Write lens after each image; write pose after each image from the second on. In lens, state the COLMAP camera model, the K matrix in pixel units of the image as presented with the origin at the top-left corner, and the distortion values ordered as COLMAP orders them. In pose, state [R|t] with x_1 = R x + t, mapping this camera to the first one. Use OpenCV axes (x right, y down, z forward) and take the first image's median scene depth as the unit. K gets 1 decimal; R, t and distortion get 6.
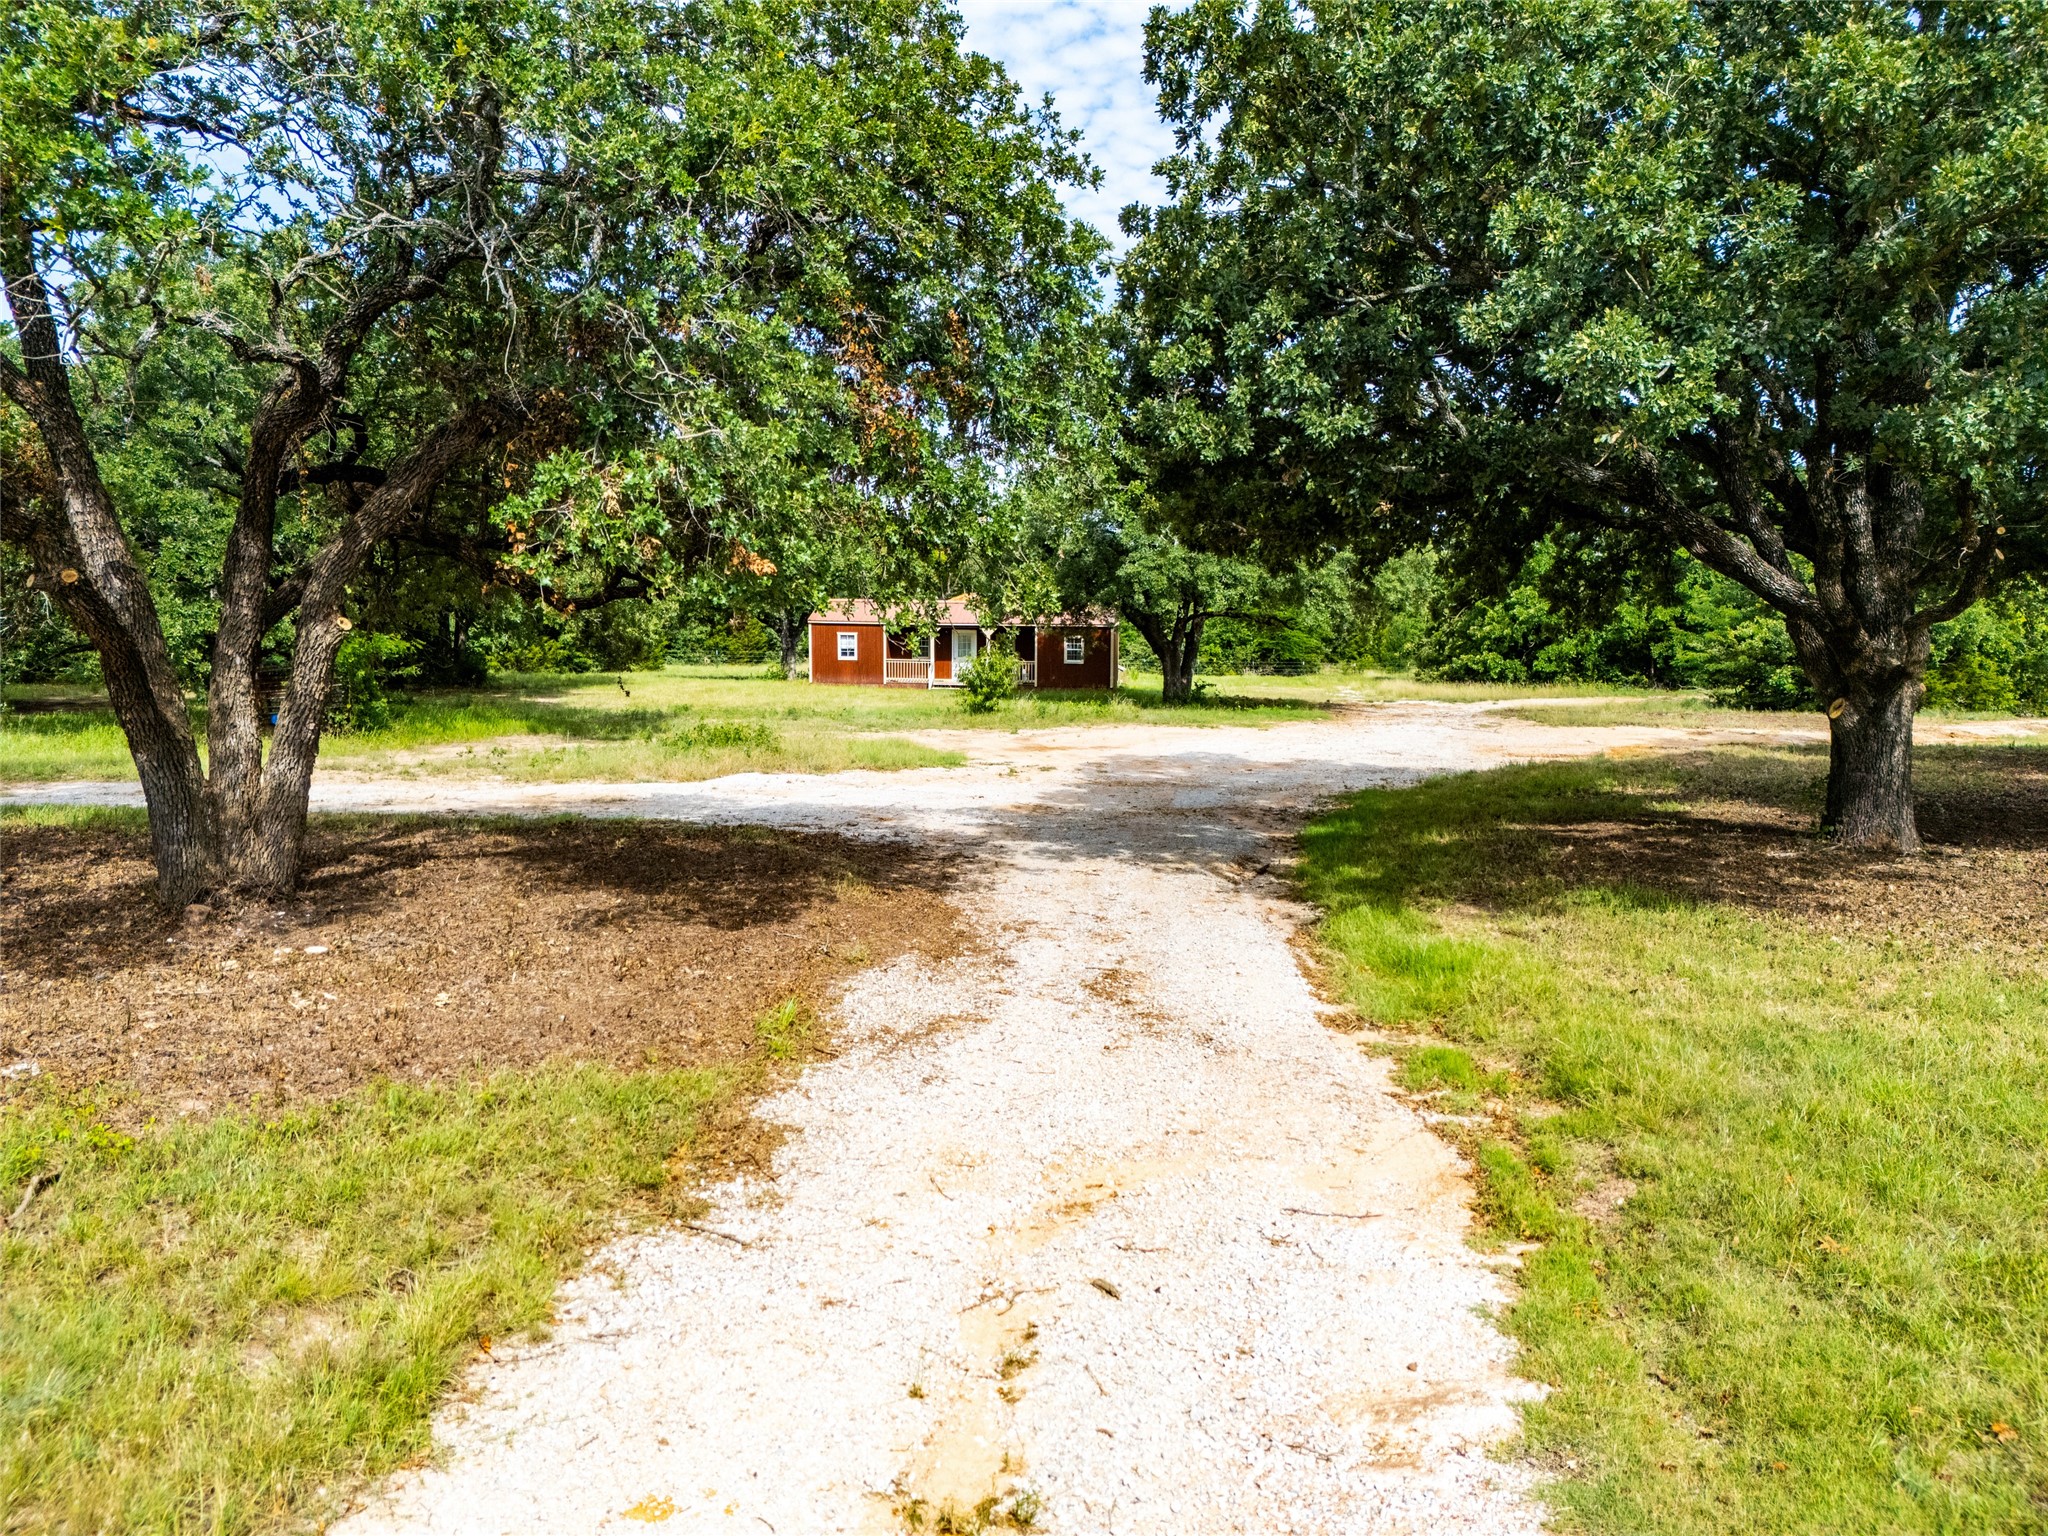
lens RADIAL K [[1522.8, 0, 1031.7], [0, 1522.8, 770.0], [0, 0, 1]] dist [0.068073, -0.058275]
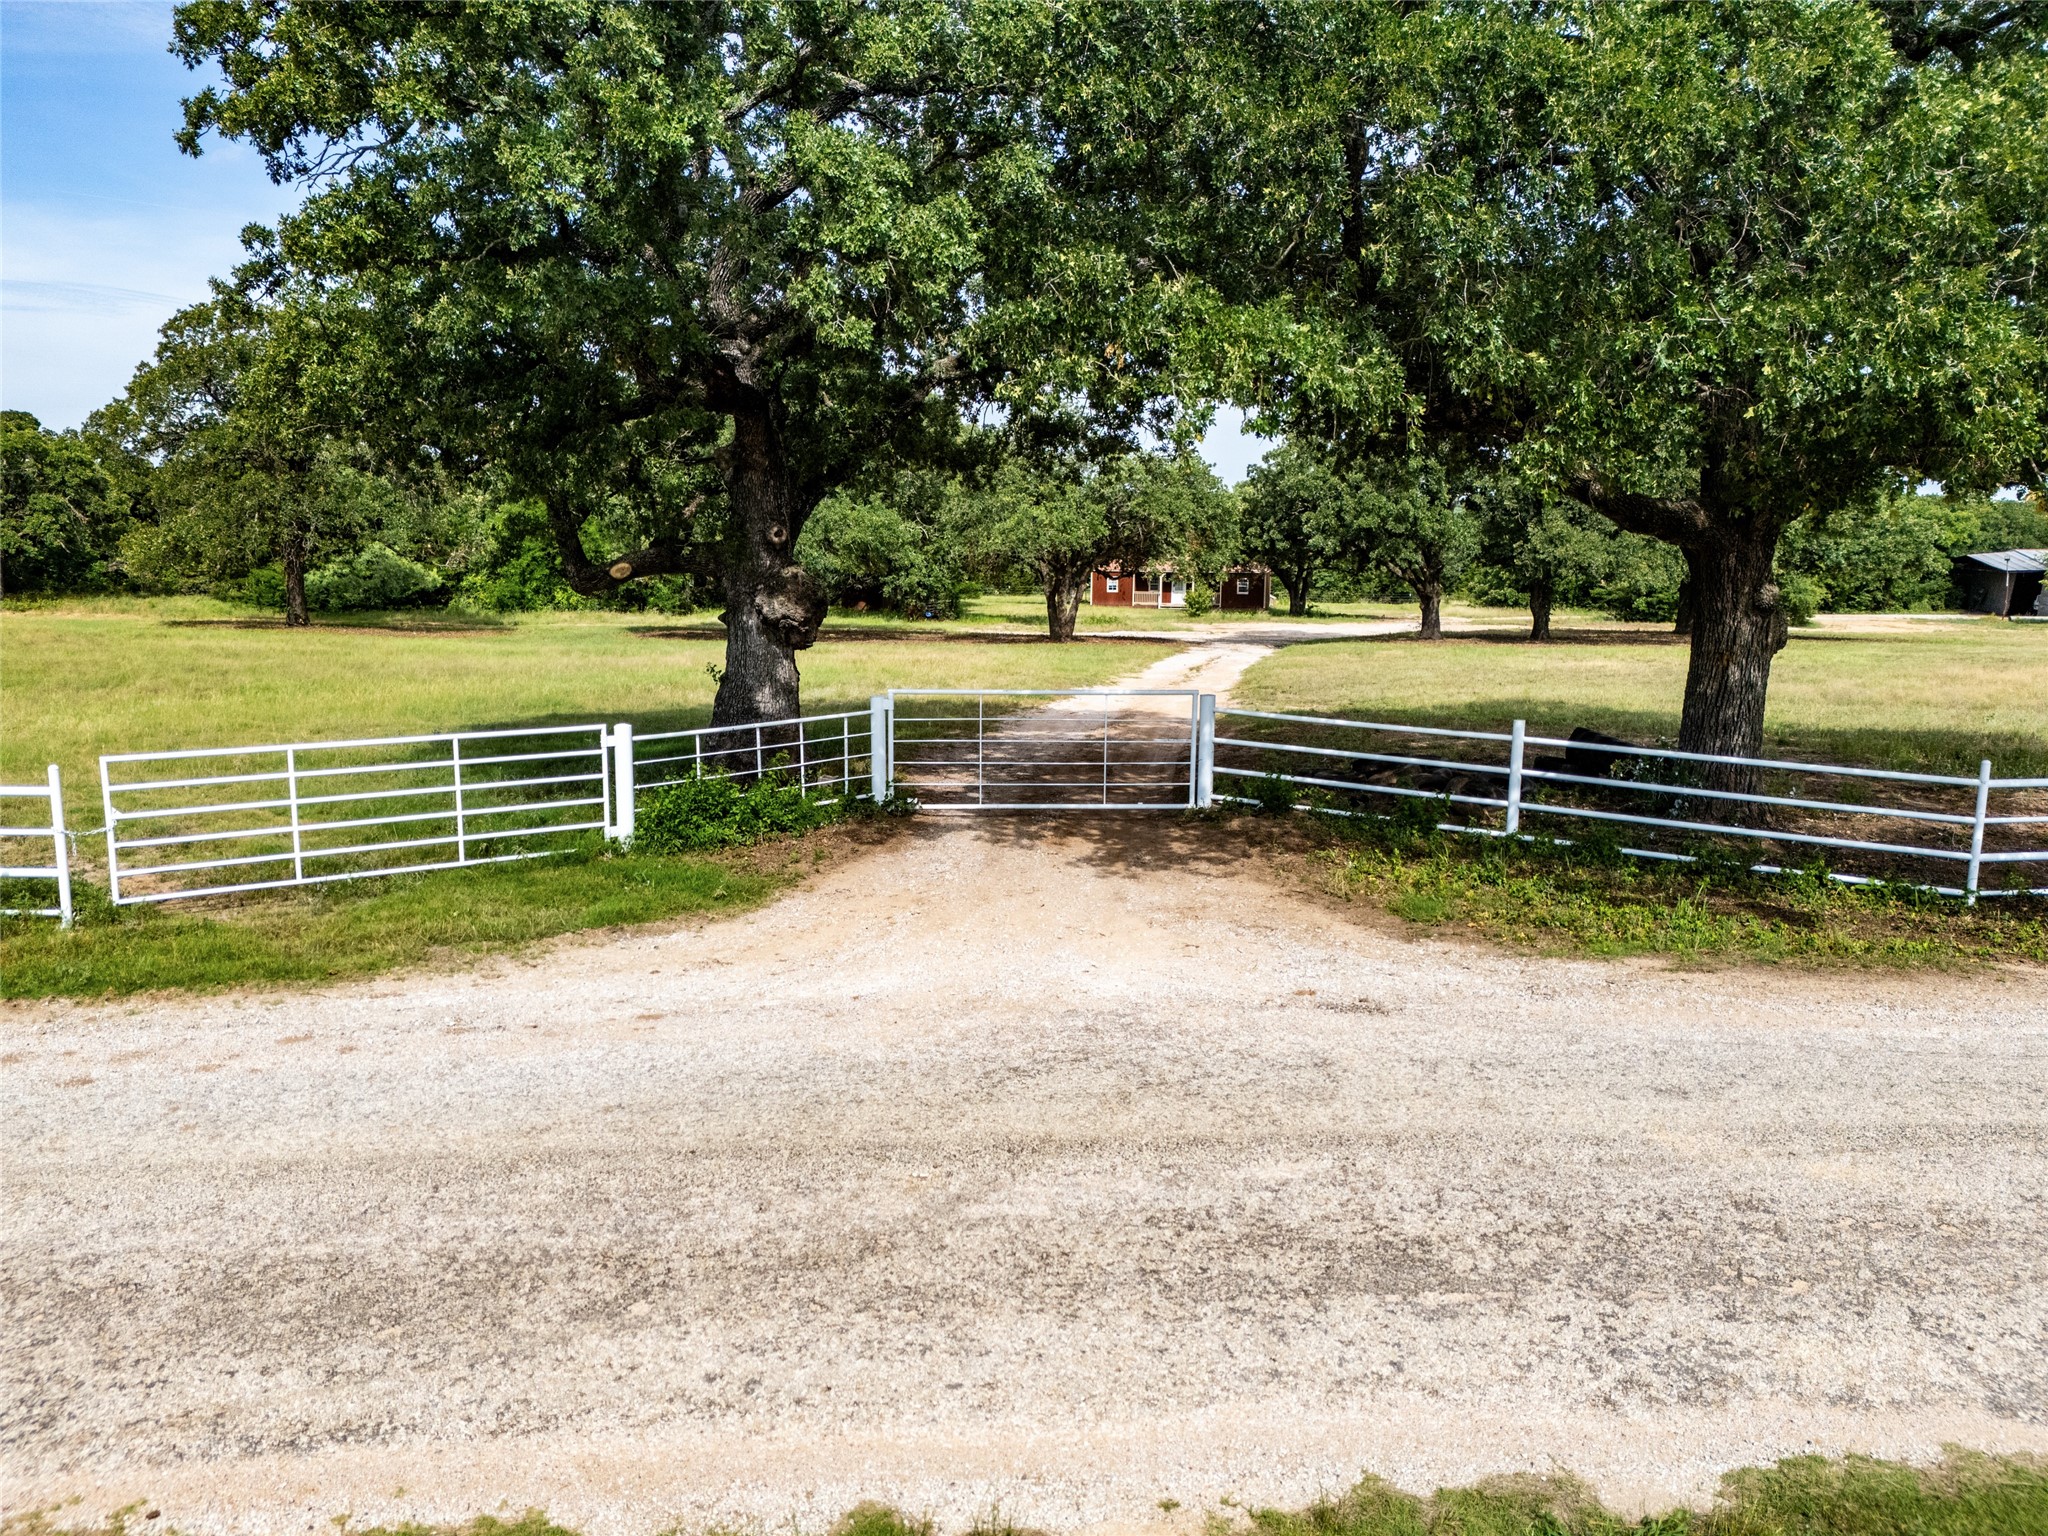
lens RADIAL K [[1522.8, 0, 1031.7], [0, 1522.8, 770.0], [0, 0, 1]] dist [0.068073, -0.058275]
pose [[0.993077, 0.017658, -0.116134, -0.005762], [-0.012660, 0.998967, 0.043632, 0.062287], [0.116785, -0.041860, 0.992275, -0.831302]]
